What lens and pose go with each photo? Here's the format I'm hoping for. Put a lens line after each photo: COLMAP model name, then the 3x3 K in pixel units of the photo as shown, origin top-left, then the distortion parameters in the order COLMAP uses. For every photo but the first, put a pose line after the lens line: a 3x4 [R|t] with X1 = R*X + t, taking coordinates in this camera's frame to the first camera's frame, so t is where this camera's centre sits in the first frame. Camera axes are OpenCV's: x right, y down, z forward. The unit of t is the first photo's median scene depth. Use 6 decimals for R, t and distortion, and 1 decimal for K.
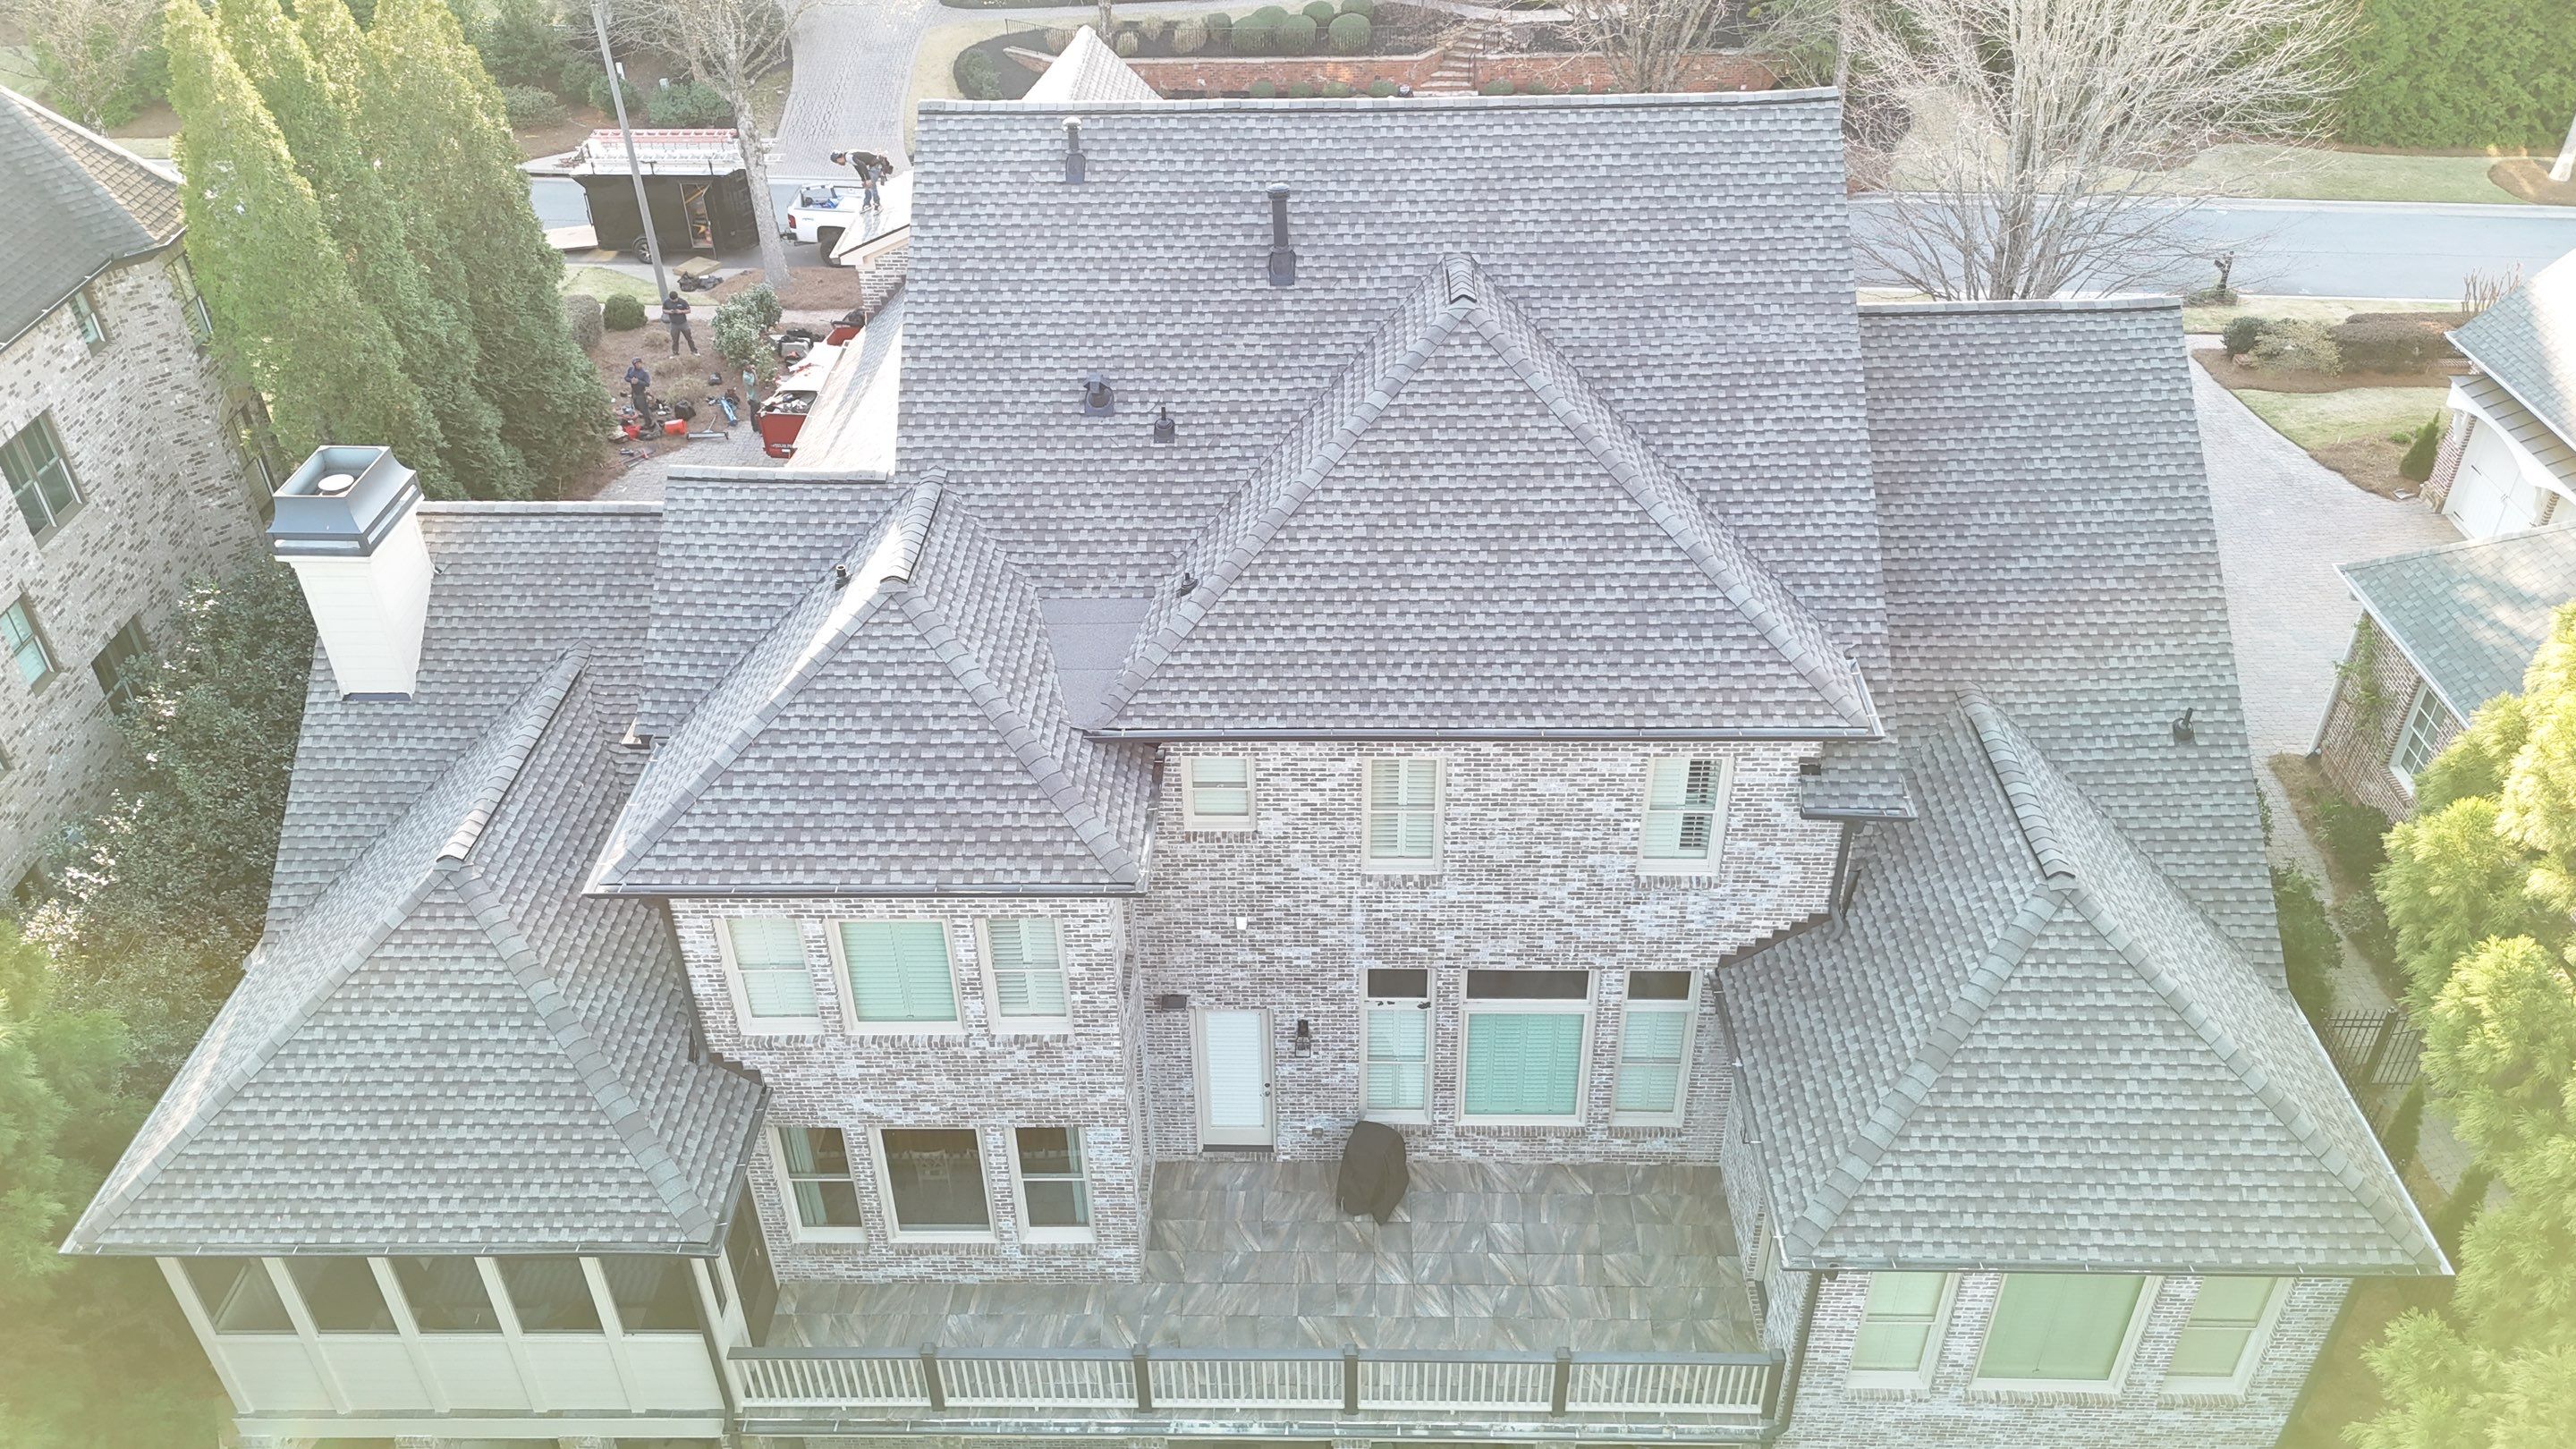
lens RADIAL K [[1901.6, 0, 1289.9], [0, 1901.6, 710.1], [0, 0, 1]] dist [0.063992, -0.040128]
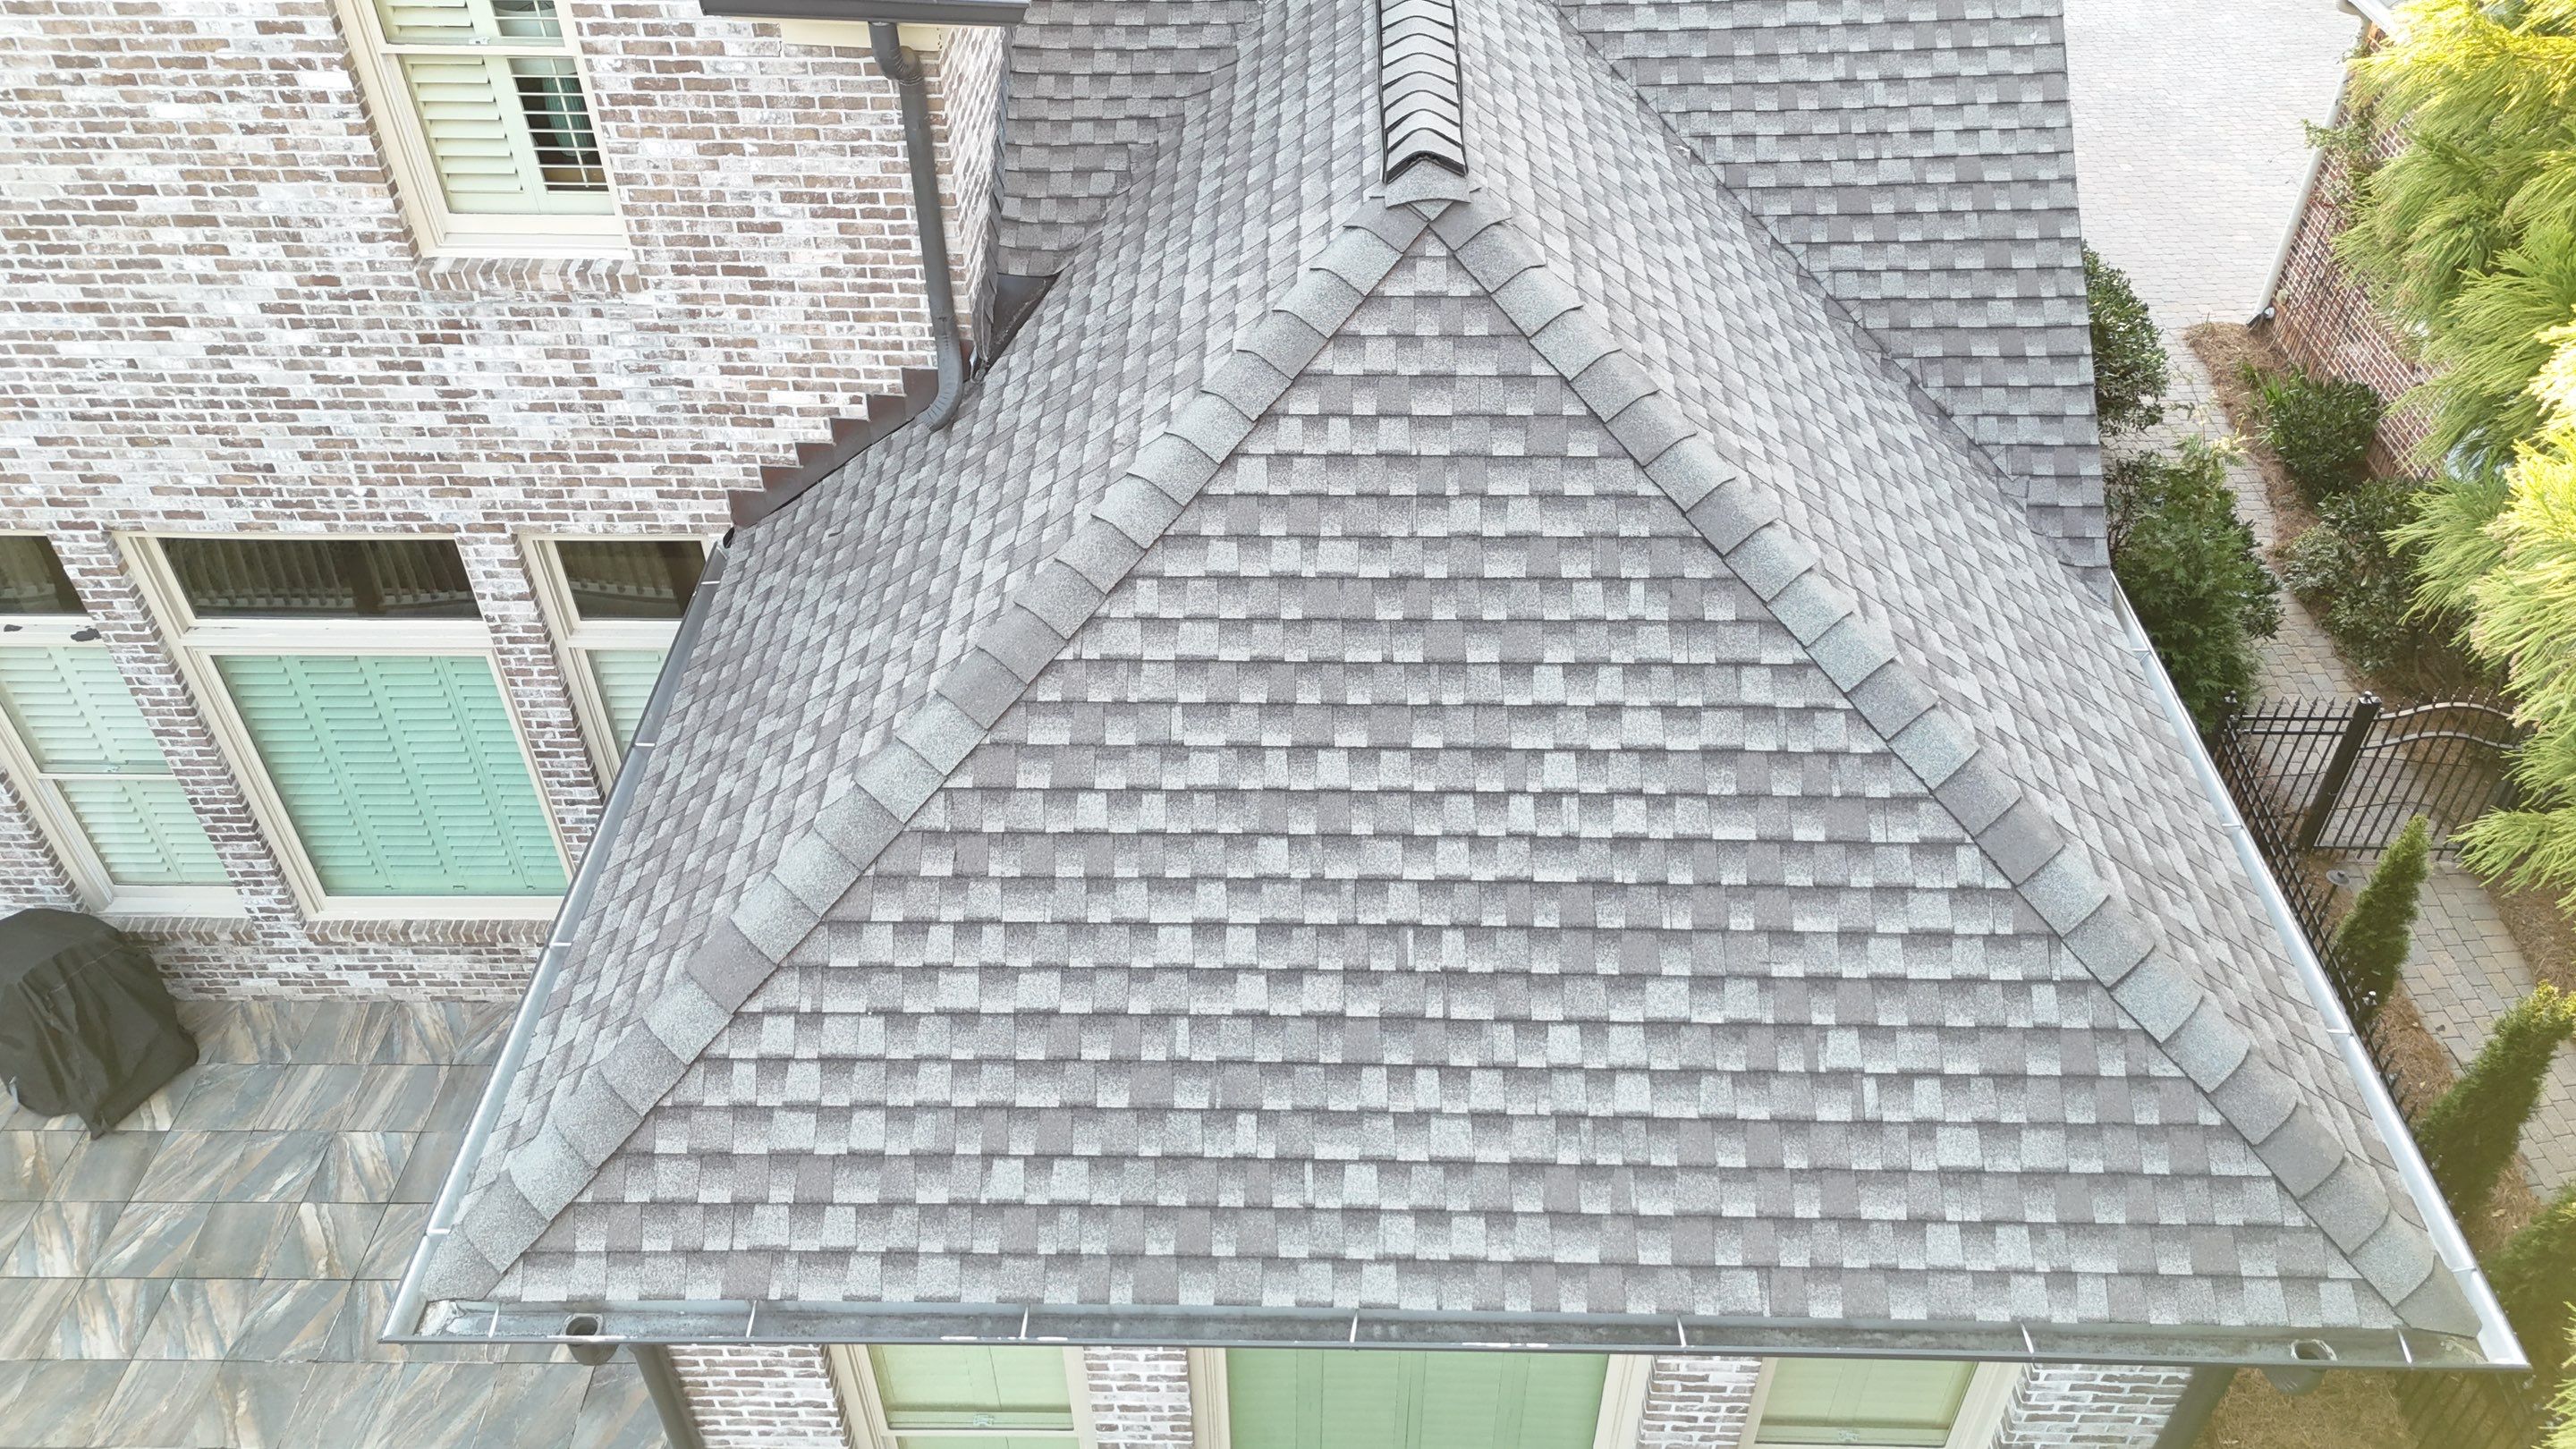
lens RADIAL K [[1901.6, 0, 1277.5], [0, 1901.6, 713.9], [0, 0, 1]] dist [0.063992, -0.040128]
pose [[0.999976, 0.006784, 0.001147, 0.386154], [-0.006859, 0.996110, 0.087848, 0.156805], [-0.000546, -0.087854, 0.996133, 0.674858]]
